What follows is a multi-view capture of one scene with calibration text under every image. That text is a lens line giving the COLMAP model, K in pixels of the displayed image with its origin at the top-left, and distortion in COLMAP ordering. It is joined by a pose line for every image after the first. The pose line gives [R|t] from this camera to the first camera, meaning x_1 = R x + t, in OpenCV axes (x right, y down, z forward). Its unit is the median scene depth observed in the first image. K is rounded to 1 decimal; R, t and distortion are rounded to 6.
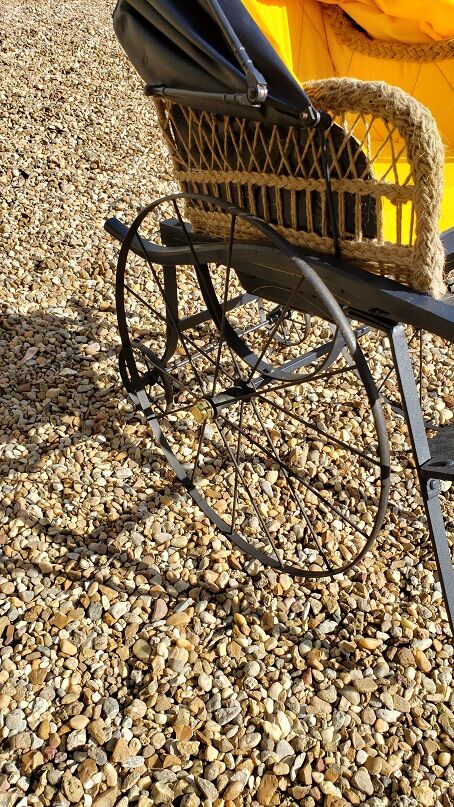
lens RADIAL K [[578.2, 0, 231.8], [0, 578.2, 405.0], [0, 0, 1]] dist [-0.005558, 0.015166]
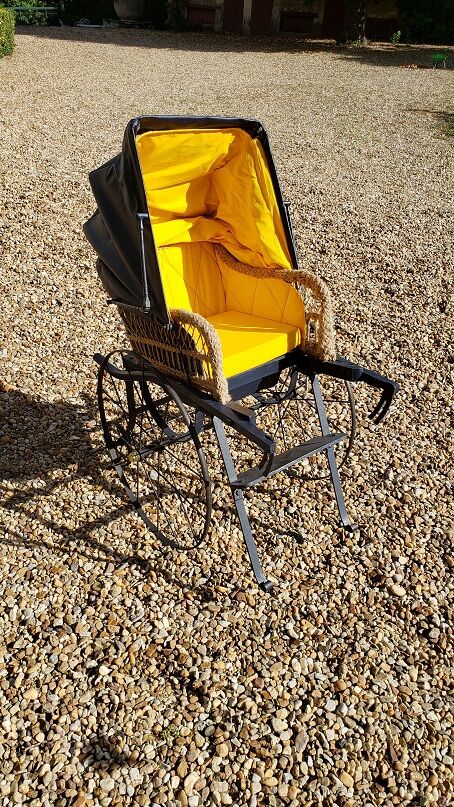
lens RADIAL K [[578.2, 0, 225.3], [0, 578.2, 399.7], [0, 0, 1]] dist [-0.005558, 0.015166]
pose [[0.997515, 0.007375, -0.070061, 0.341212], [-0.016802, 0.990713, -0.134930, 0.064202], [0.068415, 0.135772, 0.988375, -0.797593]]
